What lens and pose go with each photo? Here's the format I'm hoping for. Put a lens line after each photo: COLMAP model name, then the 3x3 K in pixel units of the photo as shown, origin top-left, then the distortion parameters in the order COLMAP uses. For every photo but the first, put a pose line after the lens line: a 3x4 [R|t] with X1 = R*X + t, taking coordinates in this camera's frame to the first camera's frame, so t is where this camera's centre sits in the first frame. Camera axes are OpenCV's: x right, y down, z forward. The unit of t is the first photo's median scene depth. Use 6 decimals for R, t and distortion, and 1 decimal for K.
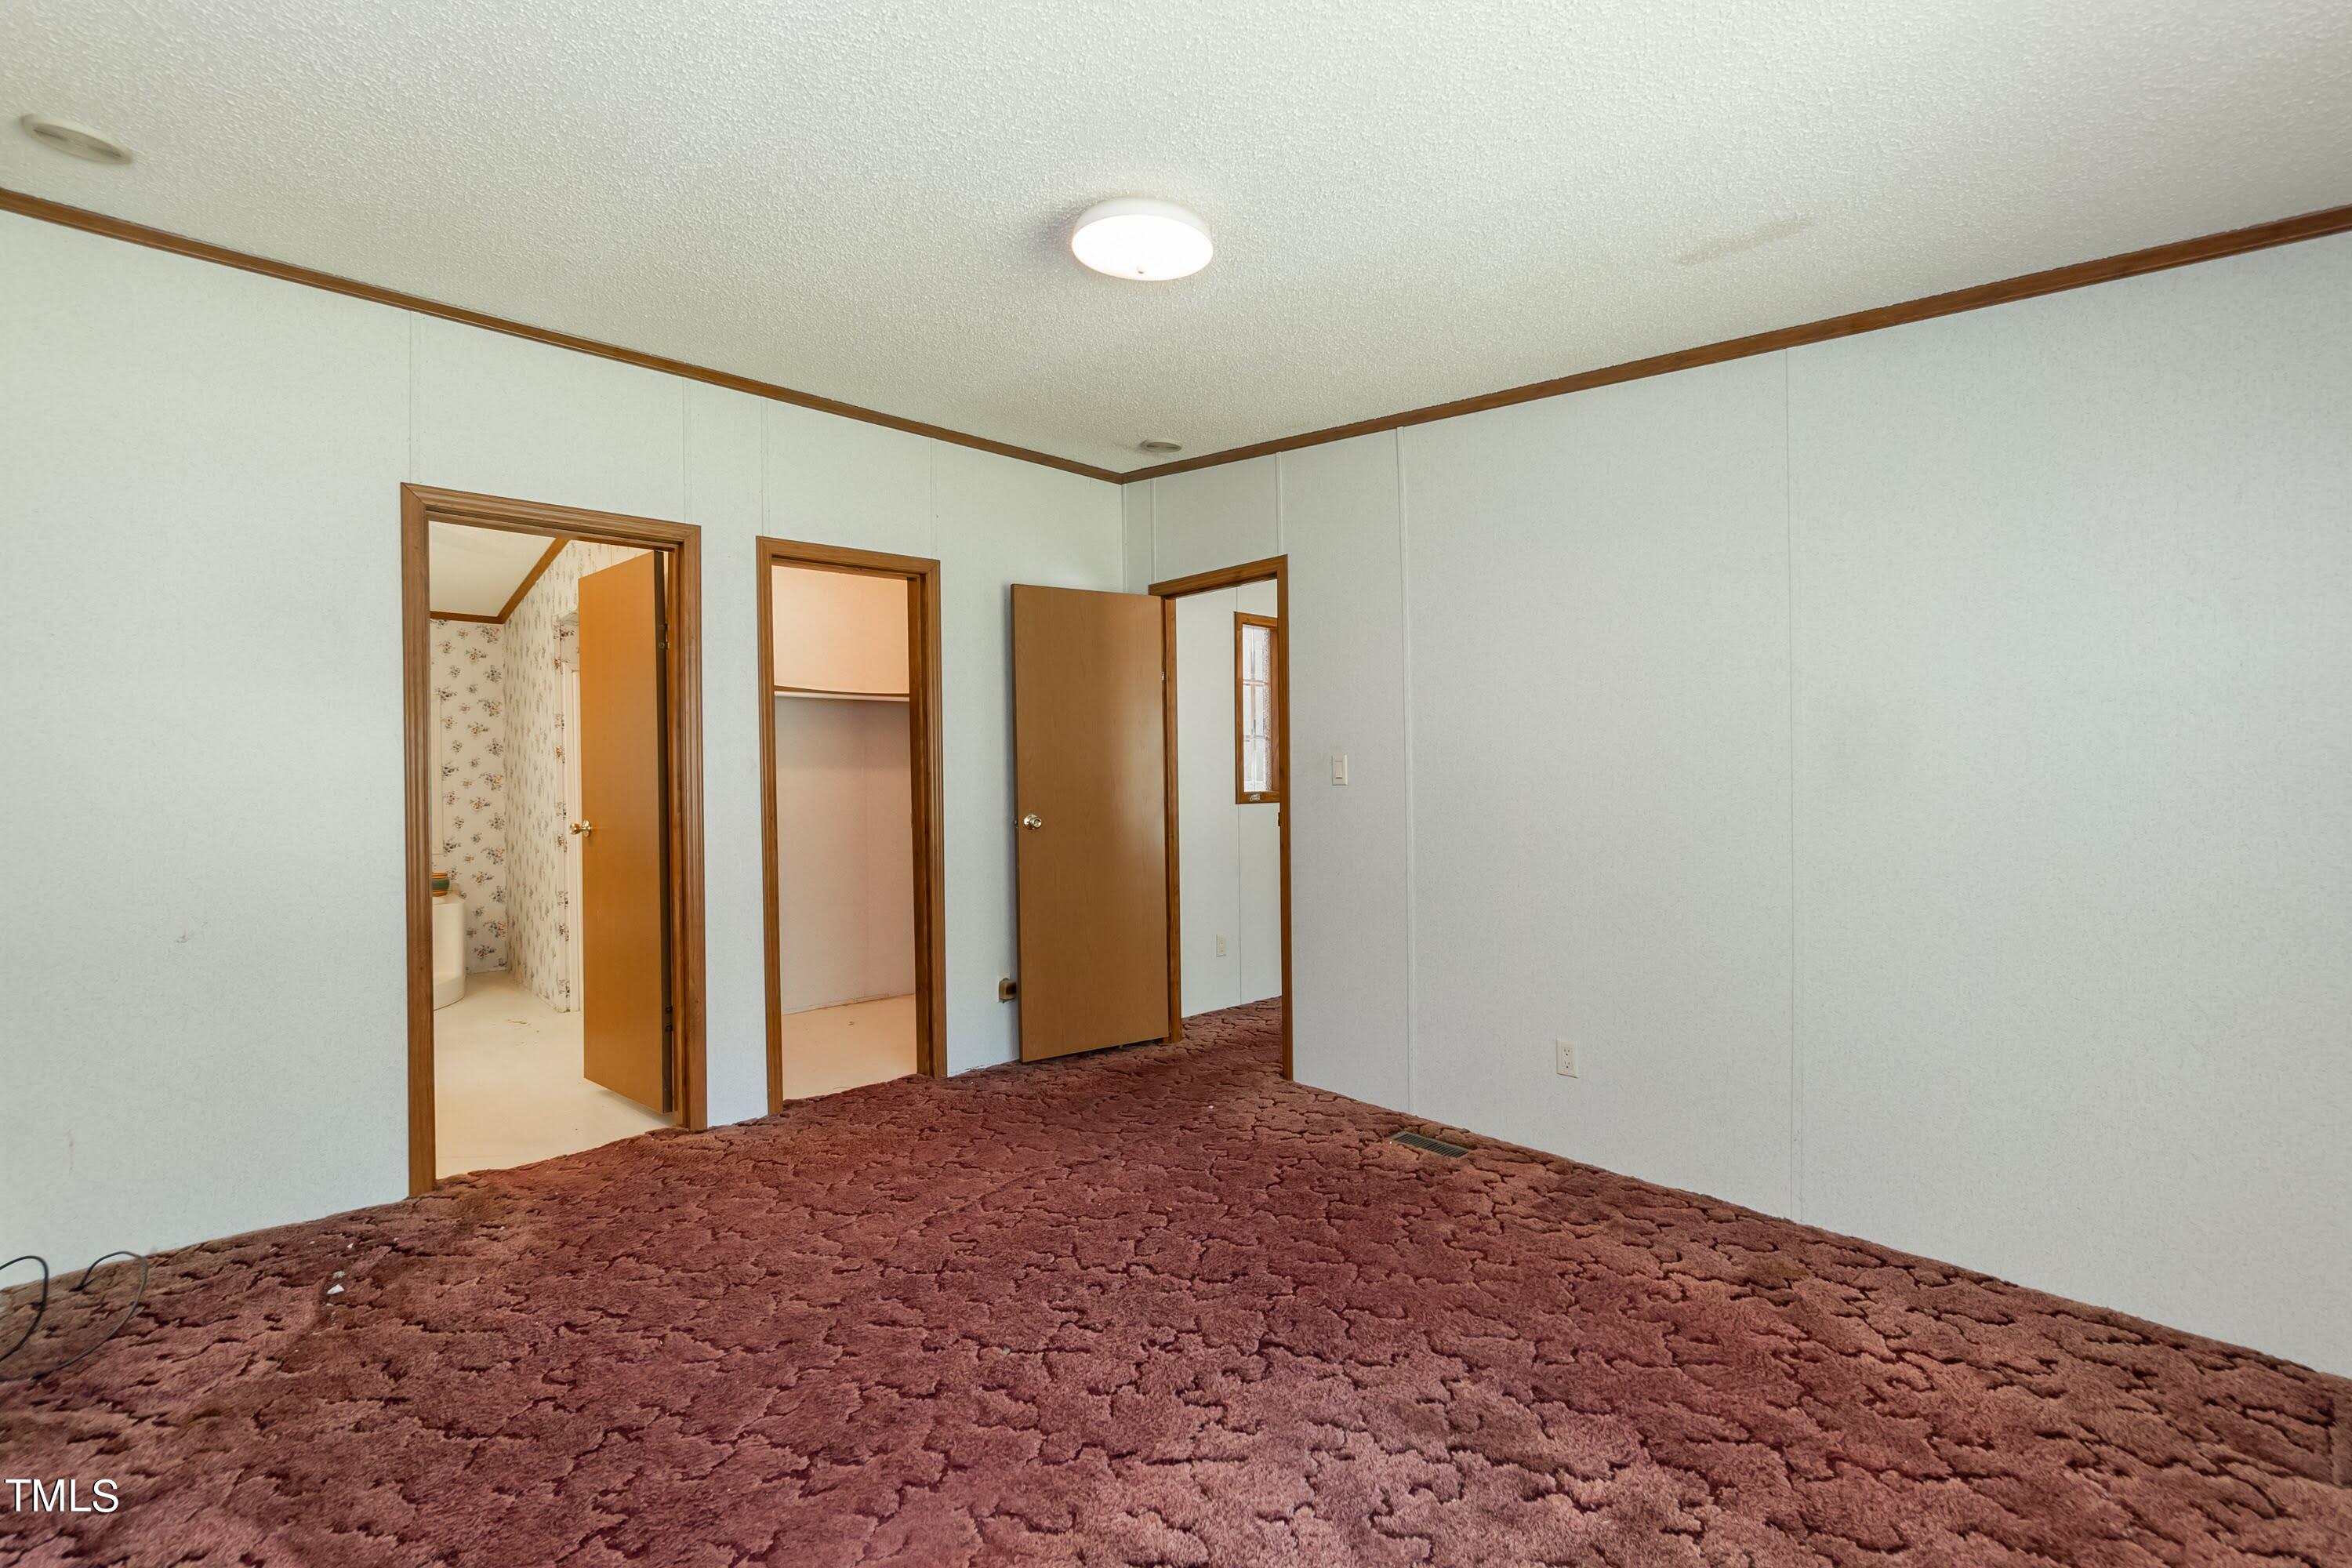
lens RADIAL K [[981.7, 0, 1176.0], [0, 981.7, 784.0], [0, 0, 1]] dist [-0.011484, 0.000099]
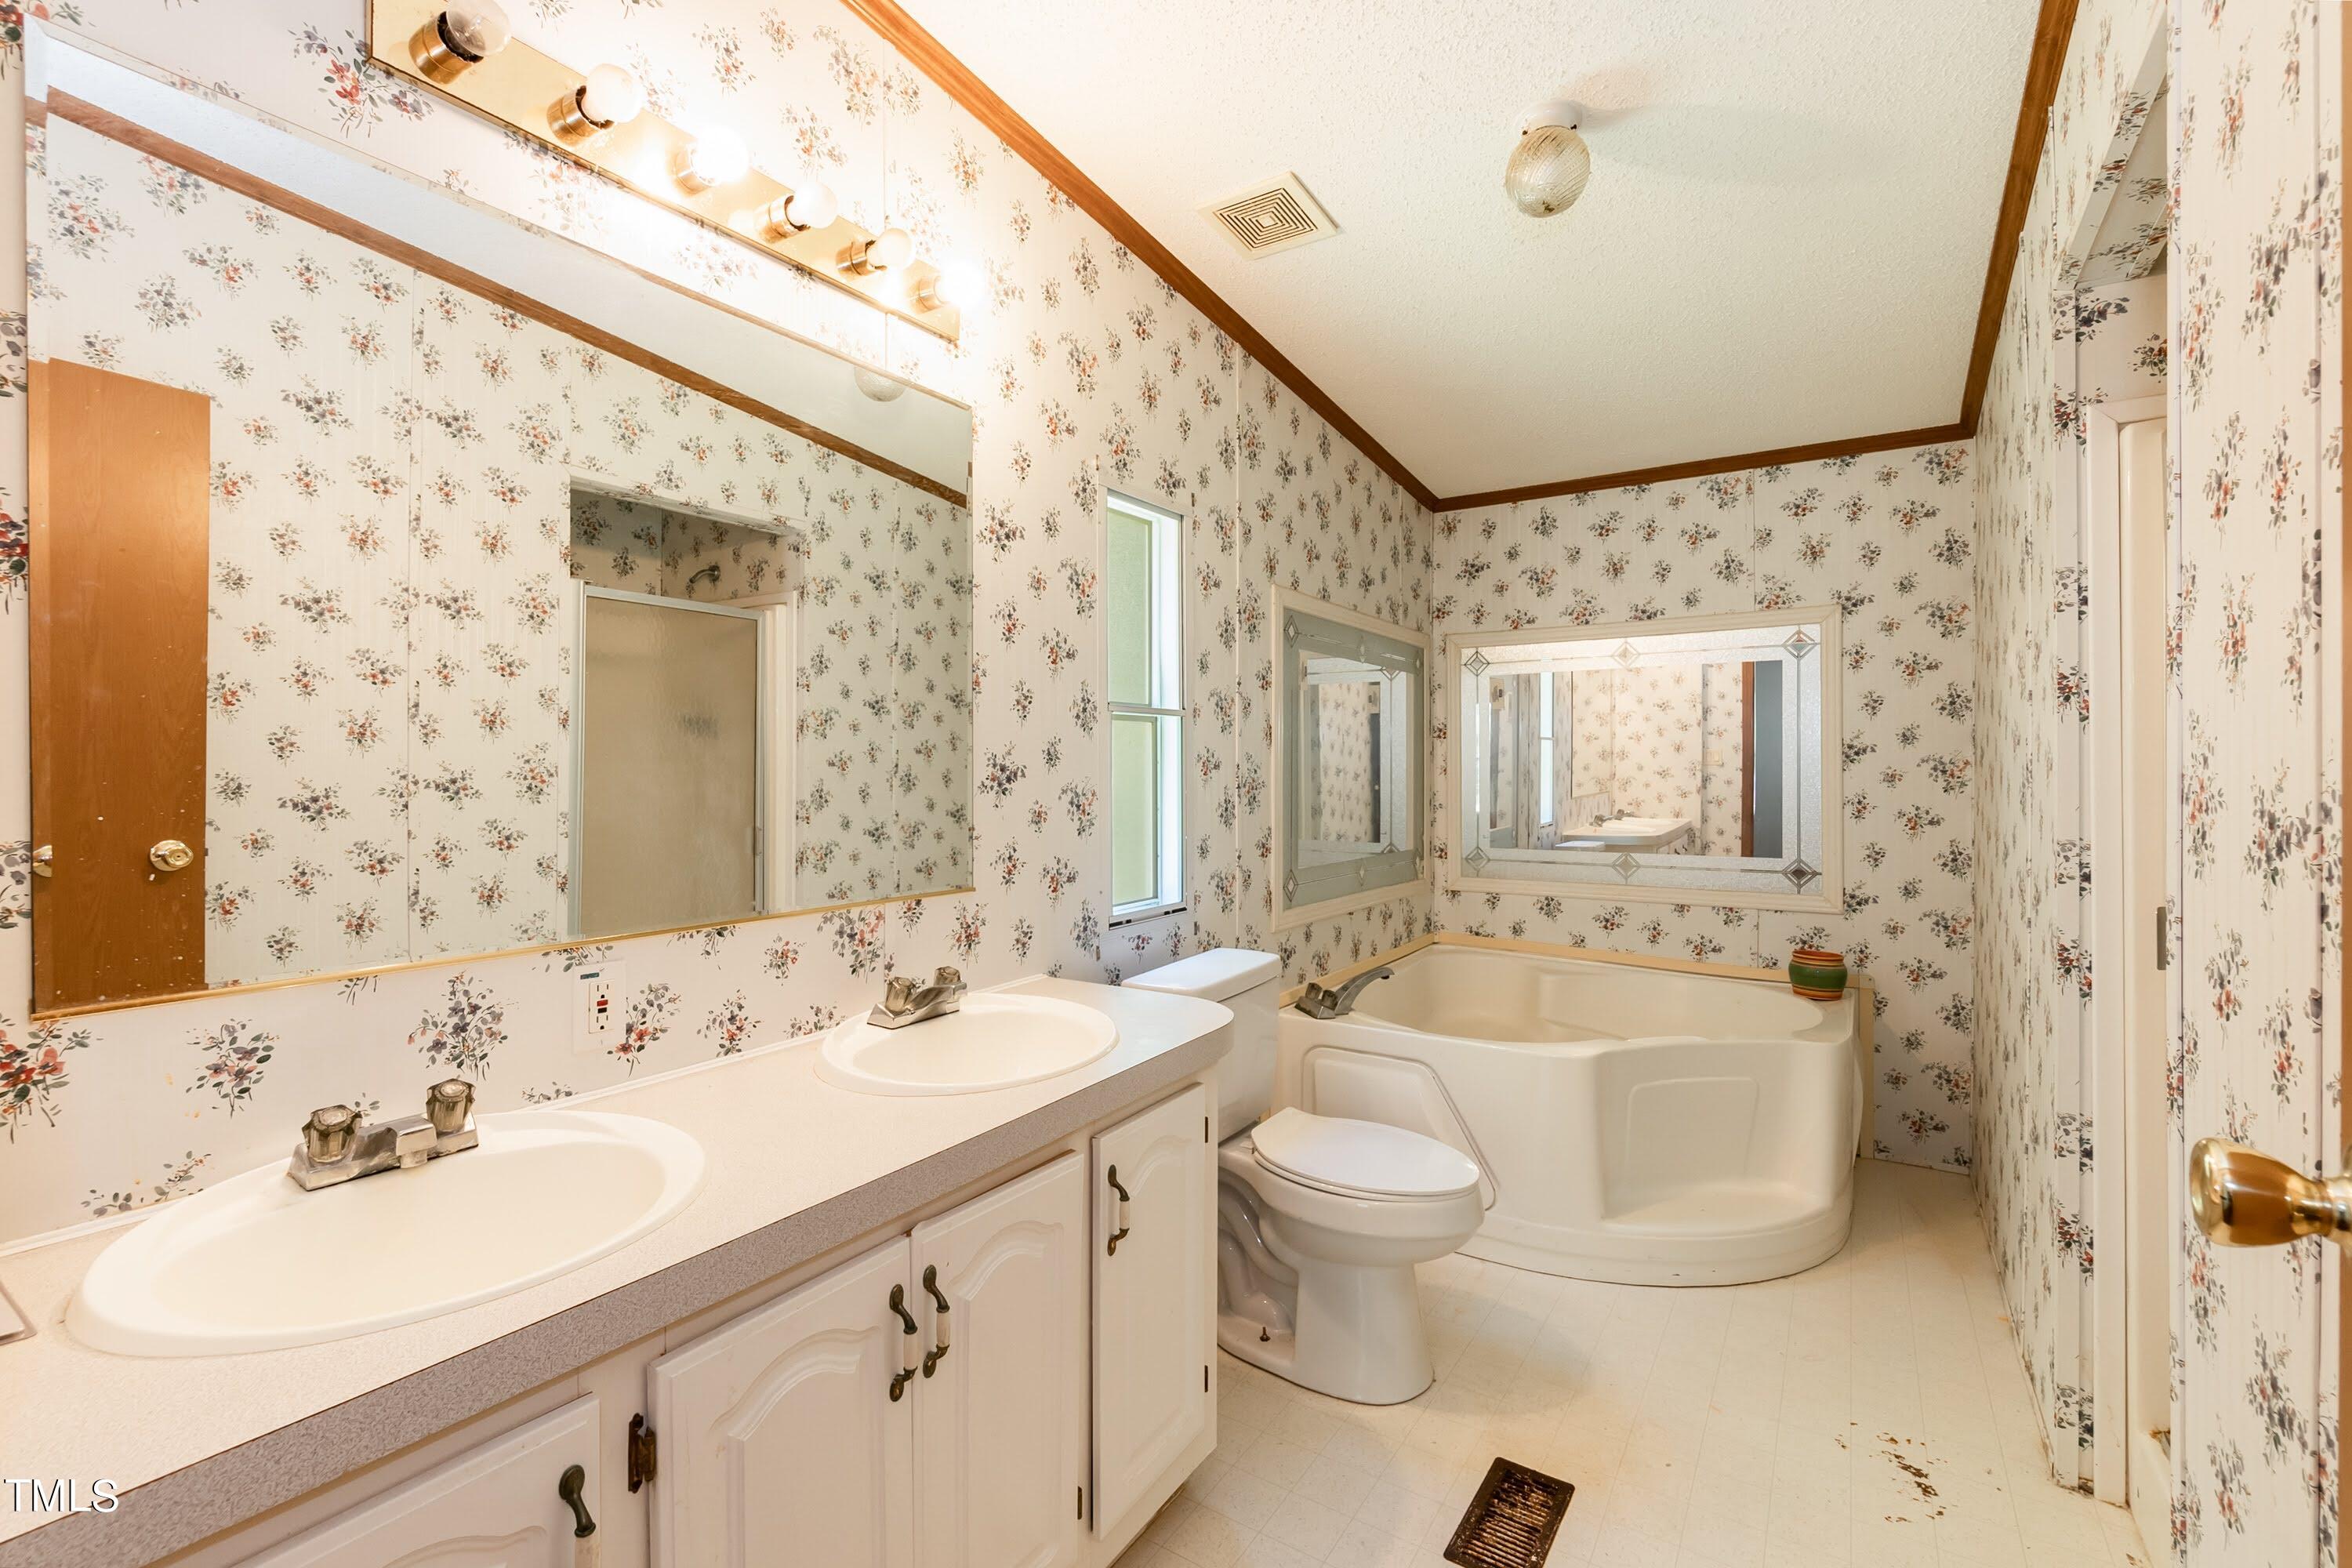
lens RADIAL K [[1017.9, 0, 1173.7], [0, 1017.9, 777.0], [0, 0, 1]] dist [-0.002096, 0.000361]
pose [[0.229263, 0.011338, -0.973298, -0.307600], [-0.007232, 0.999924, 0.009944, -0.003264], [0.973338, 0.004759, 0.229328, 0.525729]]
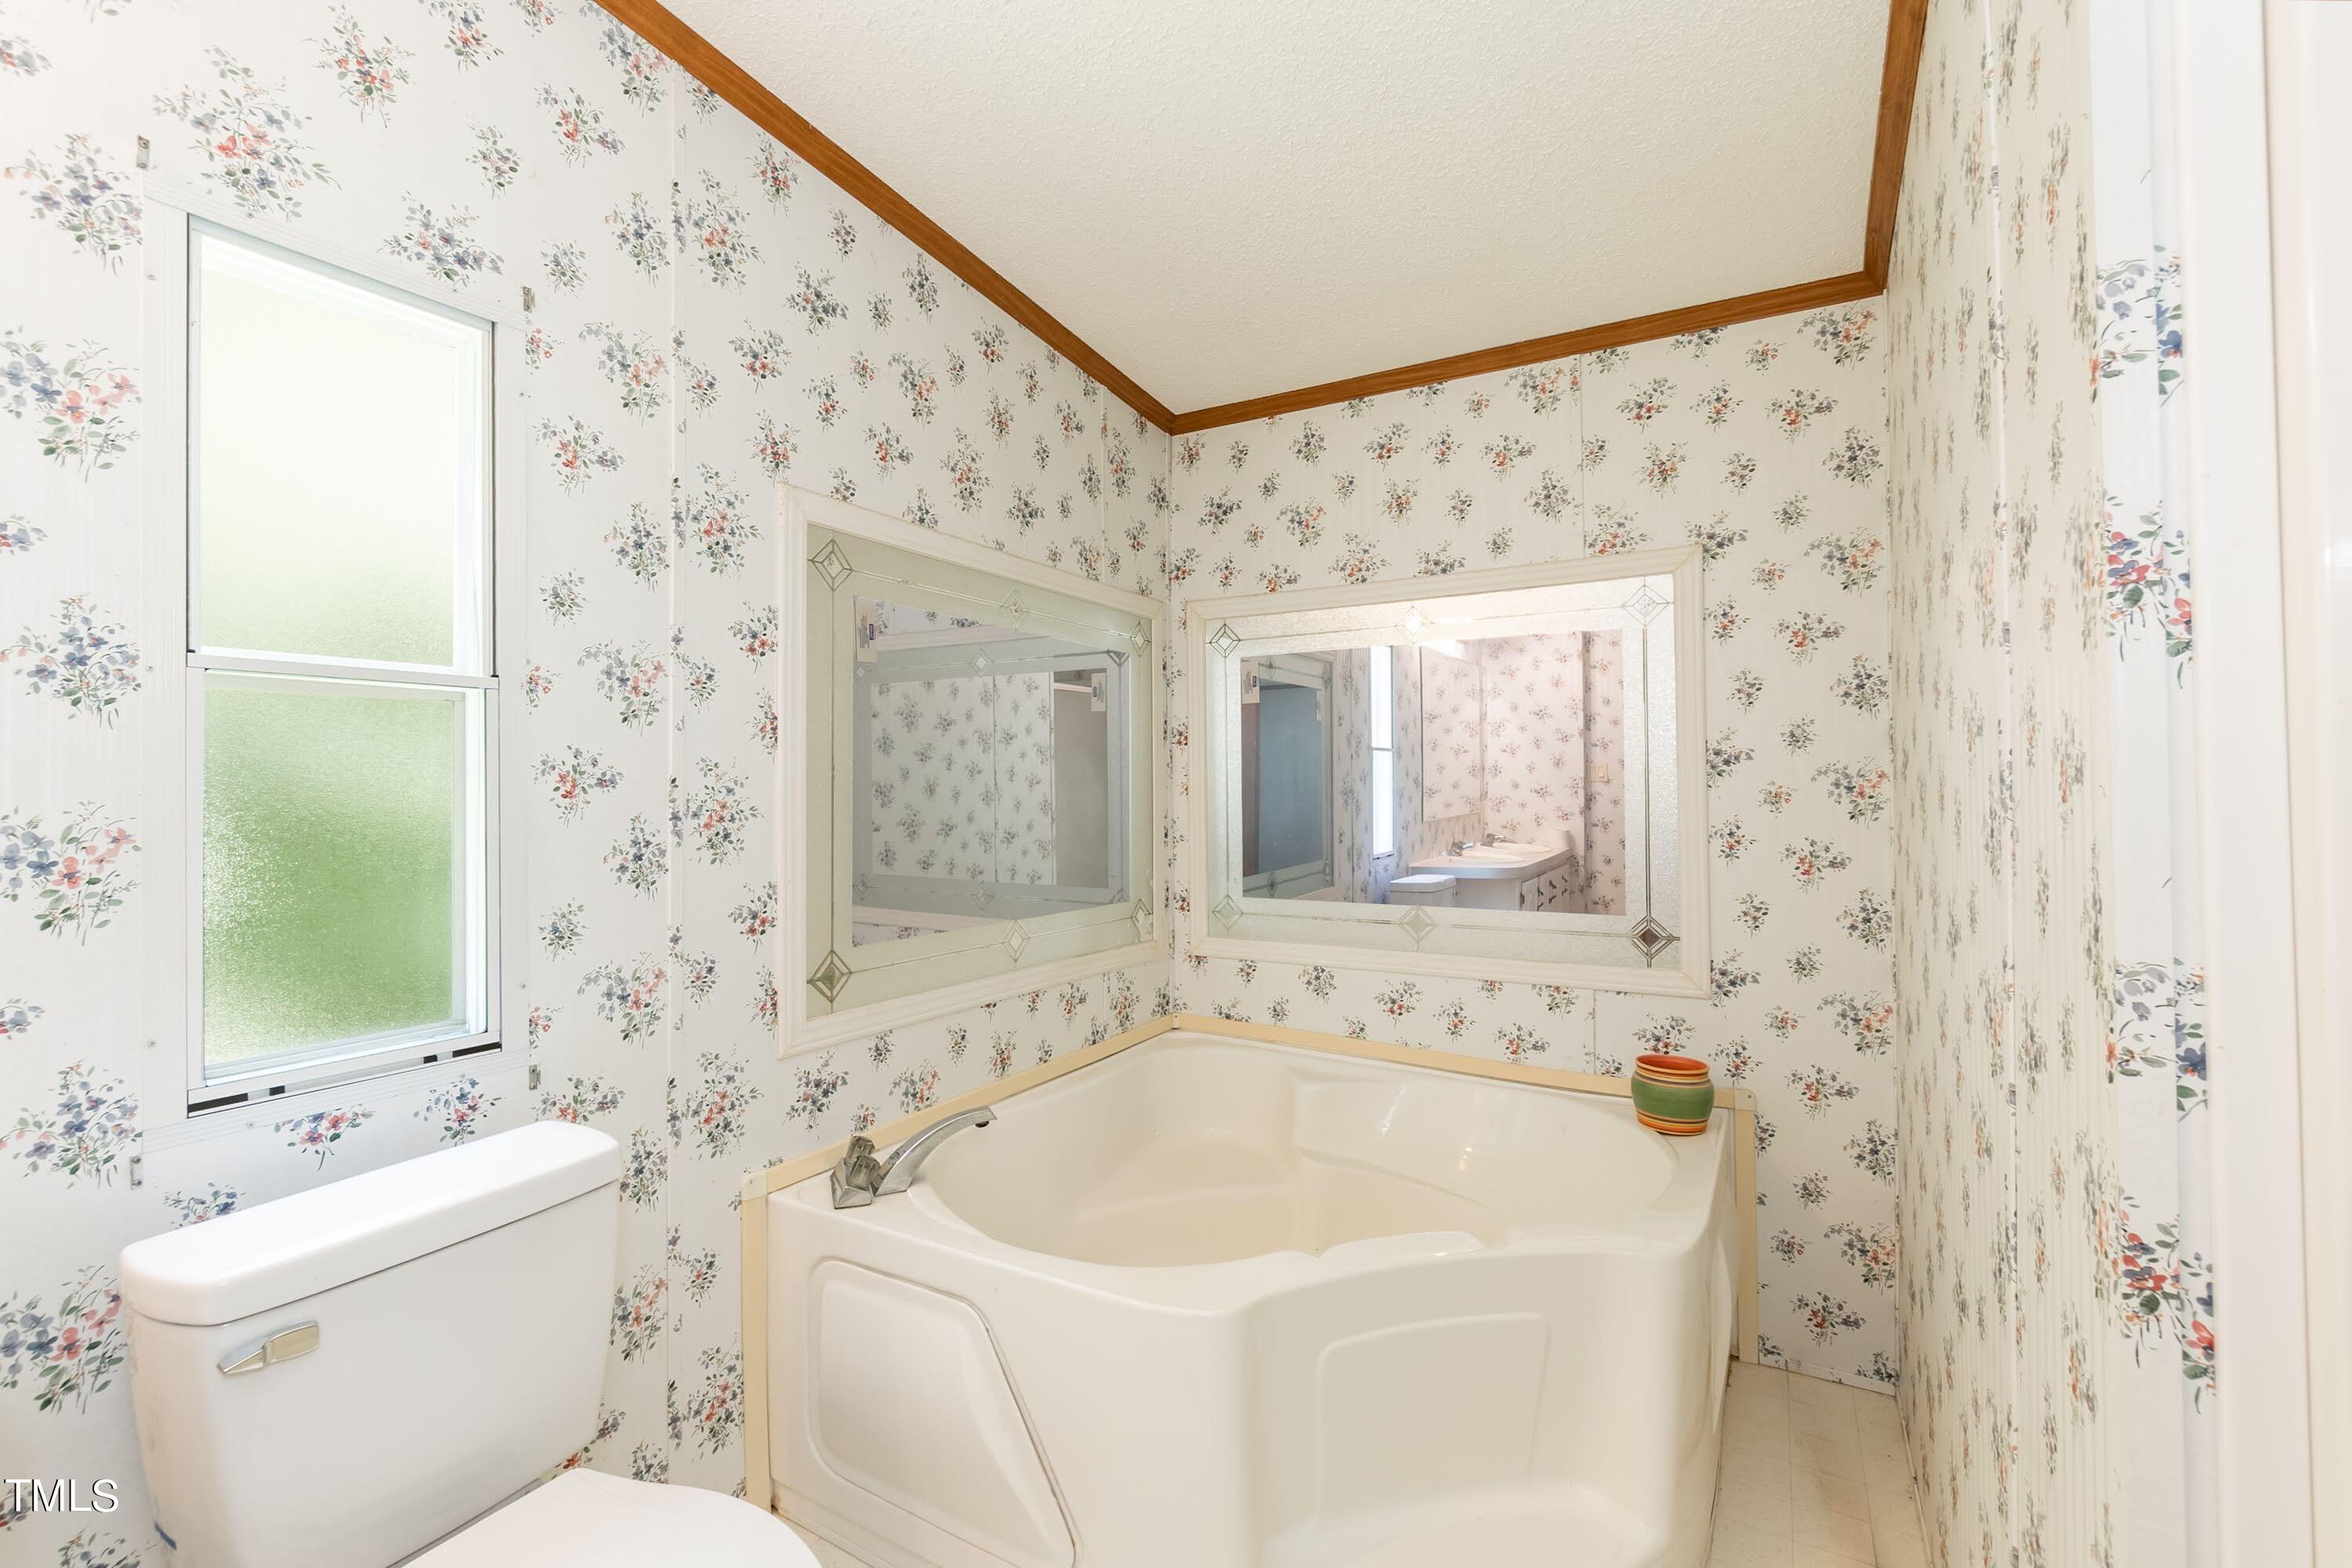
lens RADIAL K [[1012.7, 0, 1171.4], [0, 1012.7, 776.5], [0, 0, 1]] dist [-0.003206, -0.000184]
pose [[0.279601, -0.008536, -0.960078, -0.450029], [-0.004626, 0.999937, -0.010237, -0.003171], [0.960105, 0.007304, 0.279544, 0.701384]]
